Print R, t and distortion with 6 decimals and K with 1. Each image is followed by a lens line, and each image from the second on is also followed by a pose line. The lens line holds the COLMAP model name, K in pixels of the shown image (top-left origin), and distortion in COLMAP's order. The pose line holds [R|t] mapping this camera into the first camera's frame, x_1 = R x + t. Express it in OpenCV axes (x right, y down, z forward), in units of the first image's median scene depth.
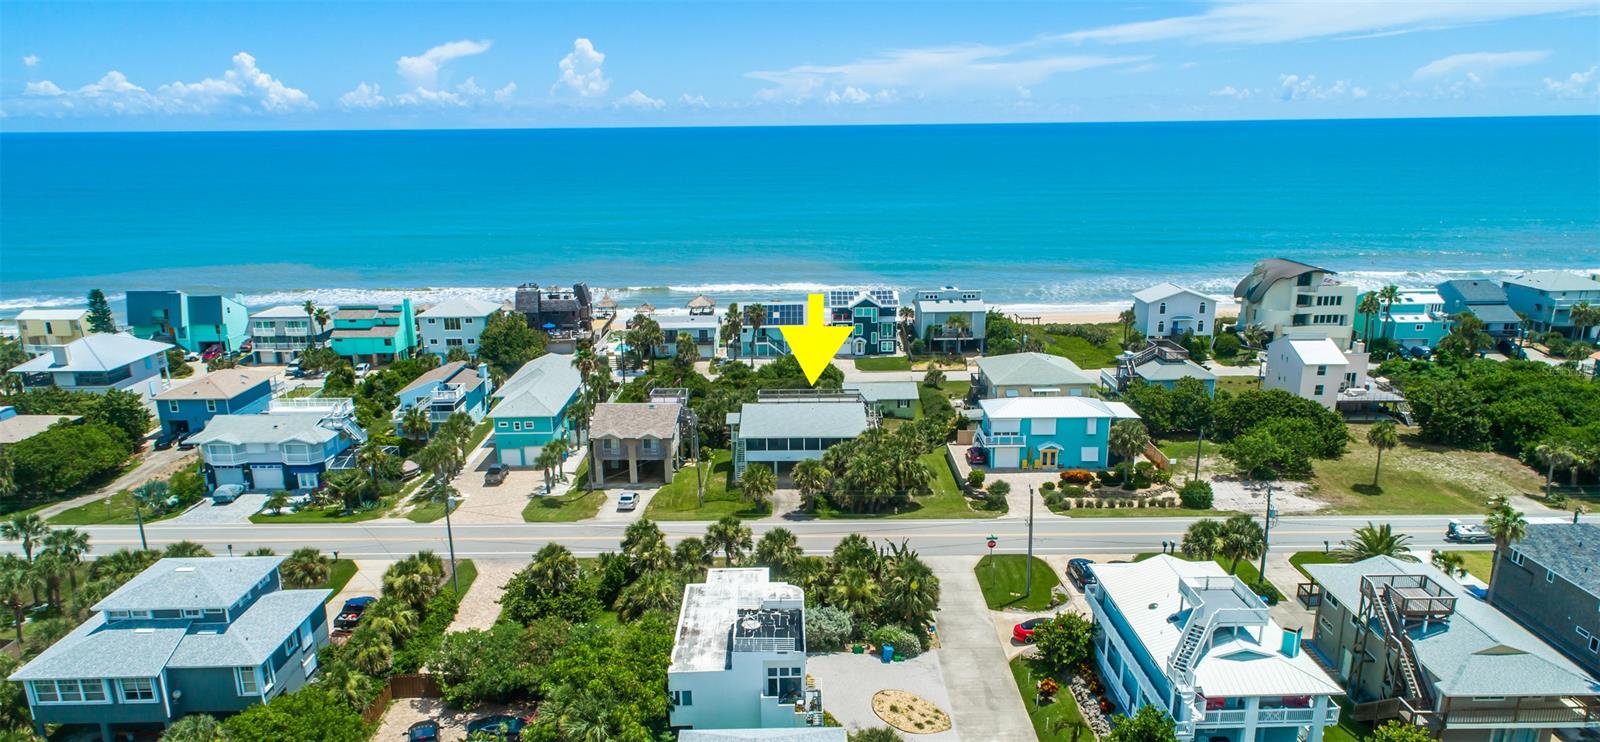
lens RADIAL K [[1088.4, 0, 800.0], [0, 1088.4, 371.0], [0, 0, 1]] dist [0.004951, 0.000692]
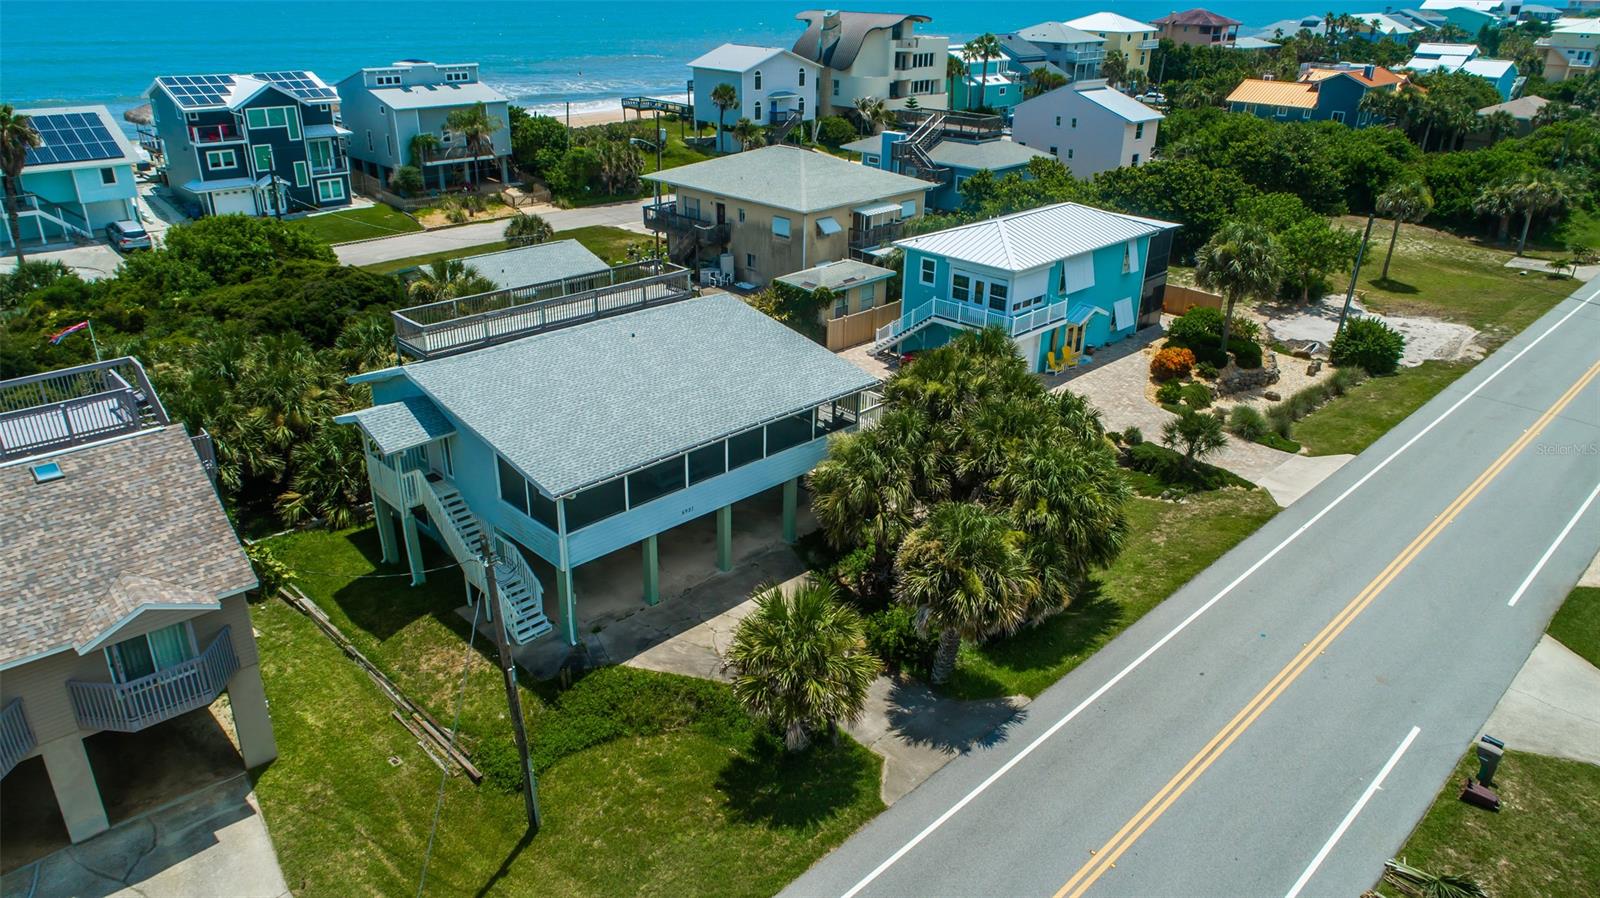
lens RADIAL K [[1065.8, 0, 800.0], [0, 1065.8, 449.0], [0, 0, 1]] dist [0.007463, 0.001499]
pose [[0.701772, -0.268726, 0.659774, -0.120233], [0.131198, 0.959037, 0.251067, -0.004224], [-0.700216, -0.089631, 0.708282, 0.523427]]
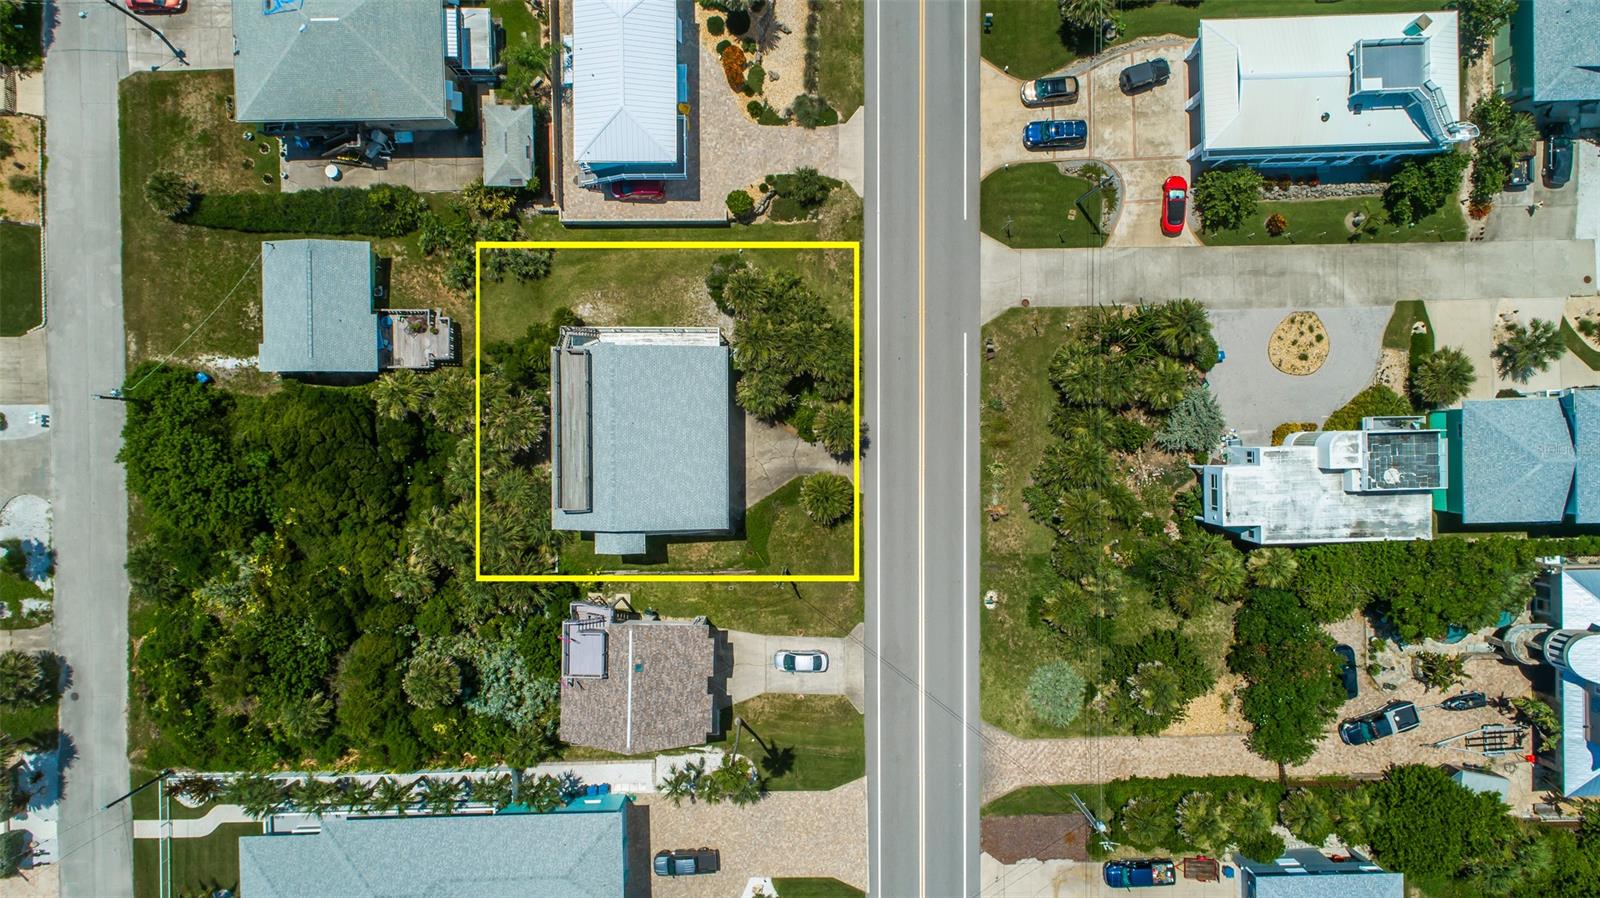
lens RADIAL K [[1065.8, 0, 800.0], [0, 1065.8, 449.0], [0, 0, 1]] dist [0.007463, 0.001499]
pose [[-0.011086, -0.999926, -0.004936, -0.001266], [0.220720, -0.007262, 0.975310, -0.402507], [-0.975274, 0.009723, 0.220784, 0.537317]]
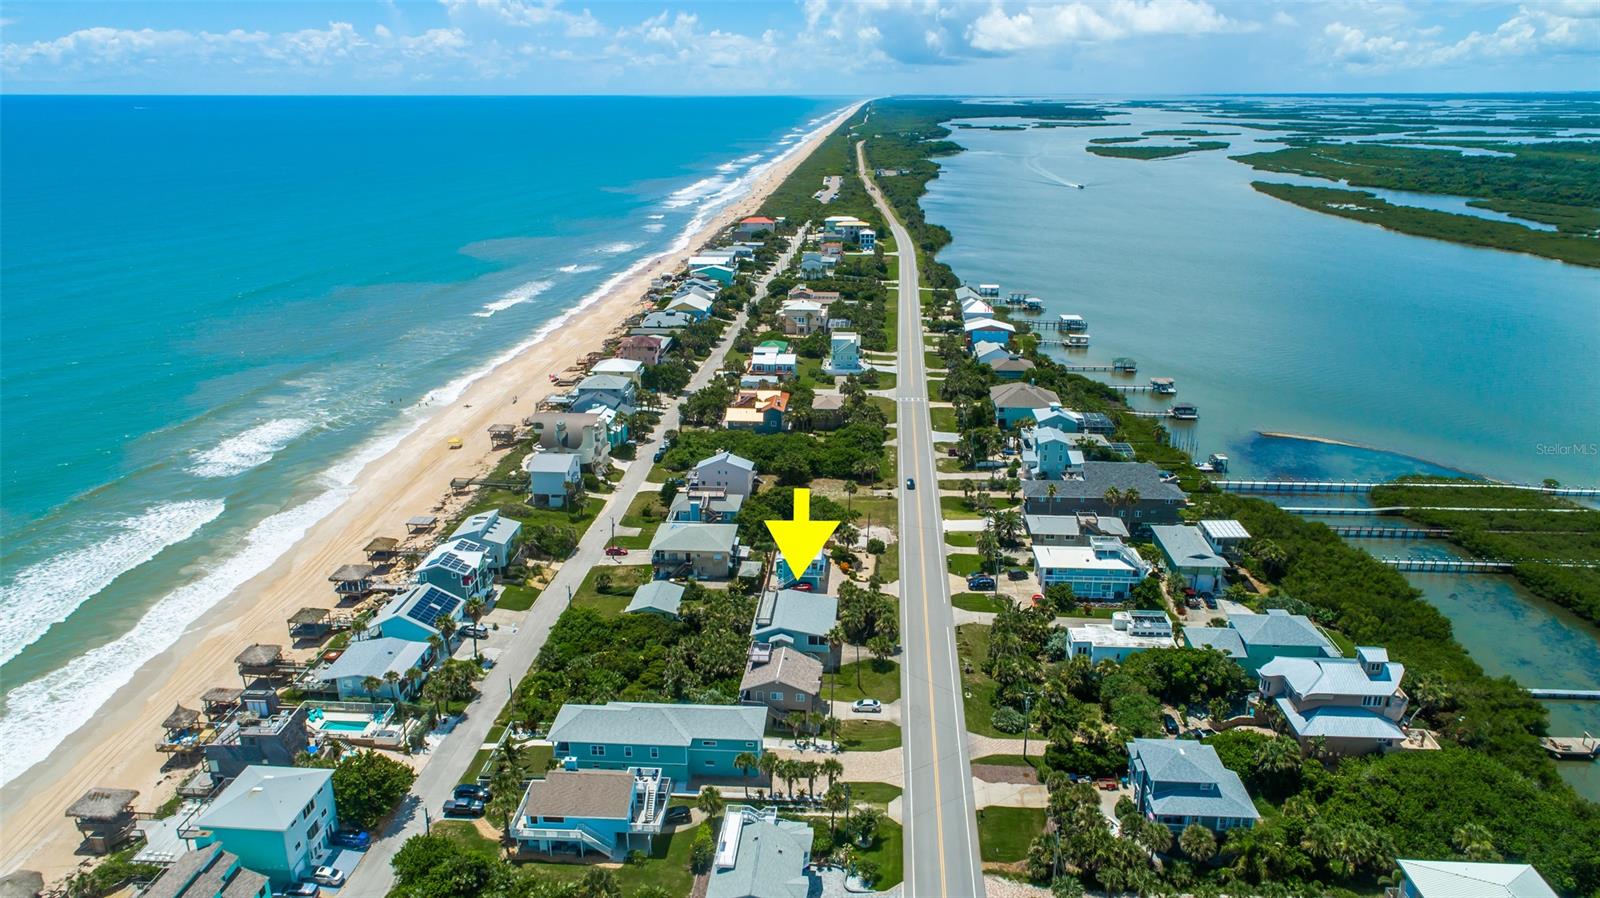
lens RADIAL K [[1065.8, 0, 800.0], [0, 1065.8, 449.0], [0, 0, 1]] dist [0.007463, 0.001499]
pose [[0.072389, -0.306507, 0.949112, -0.906211], [0.222876, 0.932516, 0.284149, -0.401331], [-0.972155, 0.190965, 0.135817, 0.535750]]
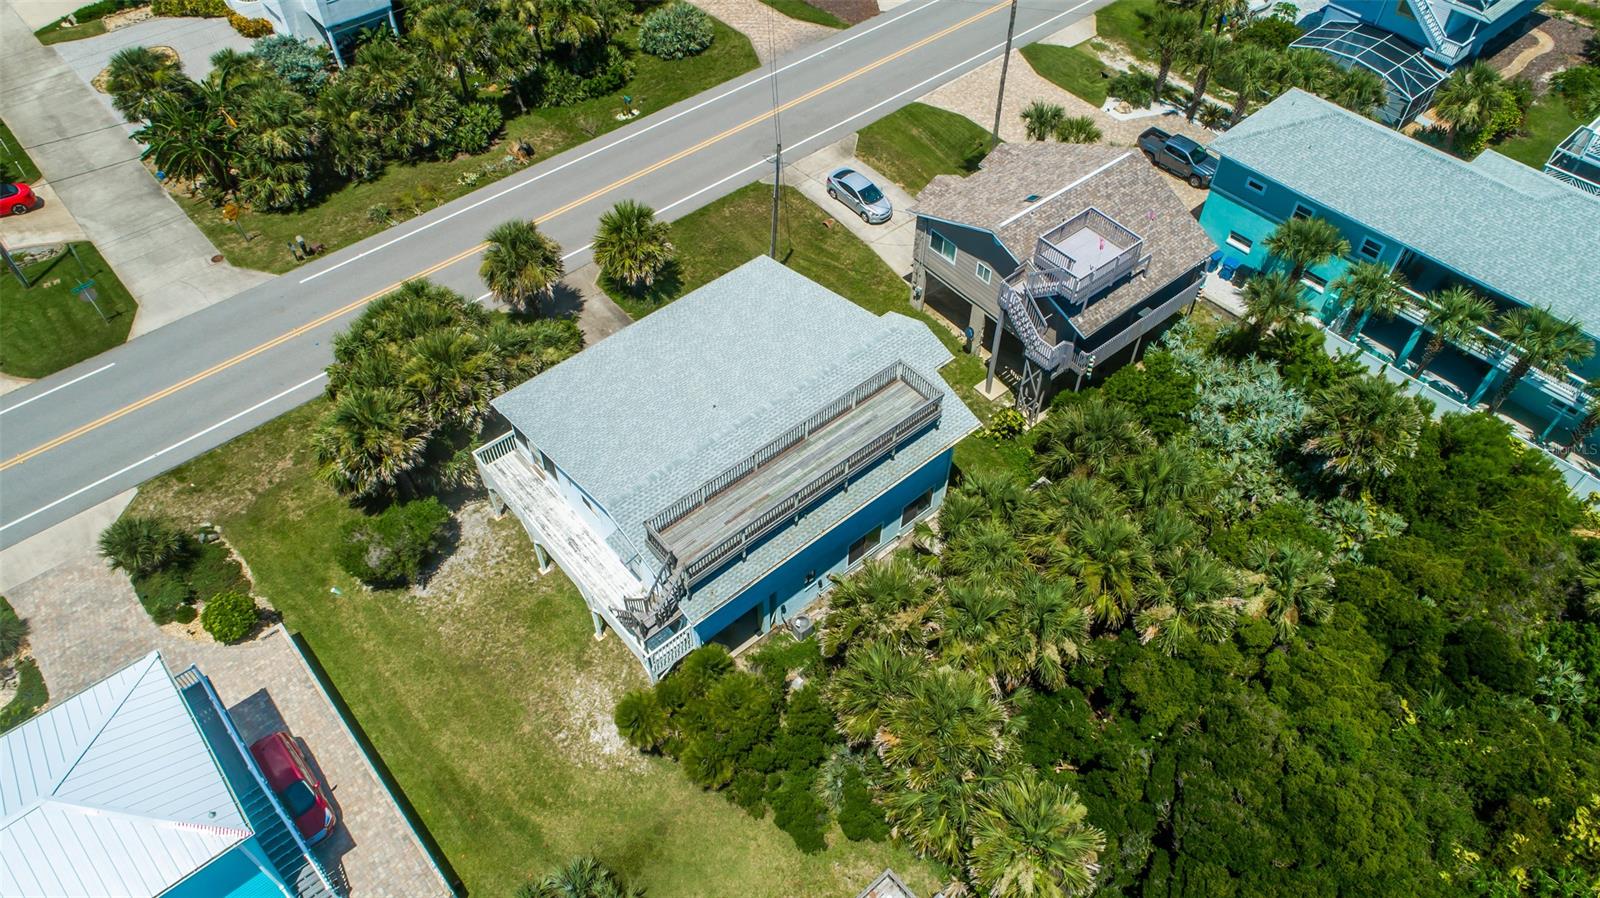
lens RADIAL K [[1065.8, 0, 800.0], [0, 1065.8, 449.0], [0, 0, 1]] dist [0.007463, 0.001499]
pose [[-0.752358, 0.503527, -0.424757, 0.096033], [-0.142630, 0.504981, 0.851264, -0.166824], [0.643129, 0.701038, -0.308109, 0.794593]]
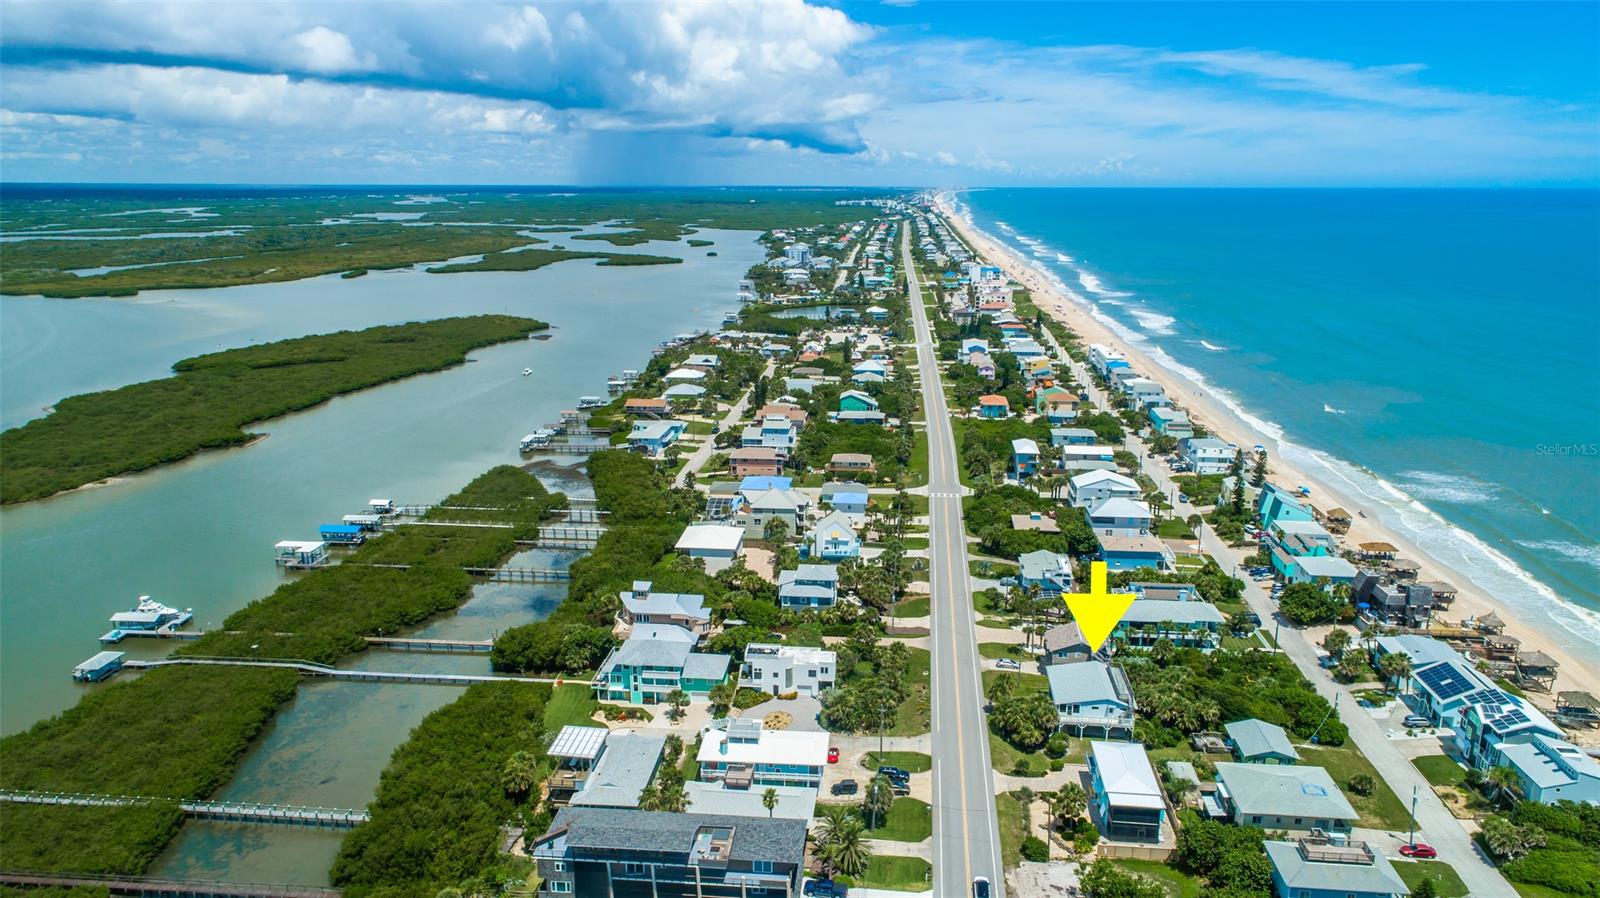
lens RADIAL K [[1065.8, 0, 800.0], [0, 1065.8, 449.0], [0, 0, 1]] dist [0.007463, 0.001499]
pose [[-0.105811, 0.249383, -0.962607, 0.979898], [-0.218294, 0.938602, 0.267159, -0.402862], [0.970130, 0.238400, -0.044876, 0.423727]]
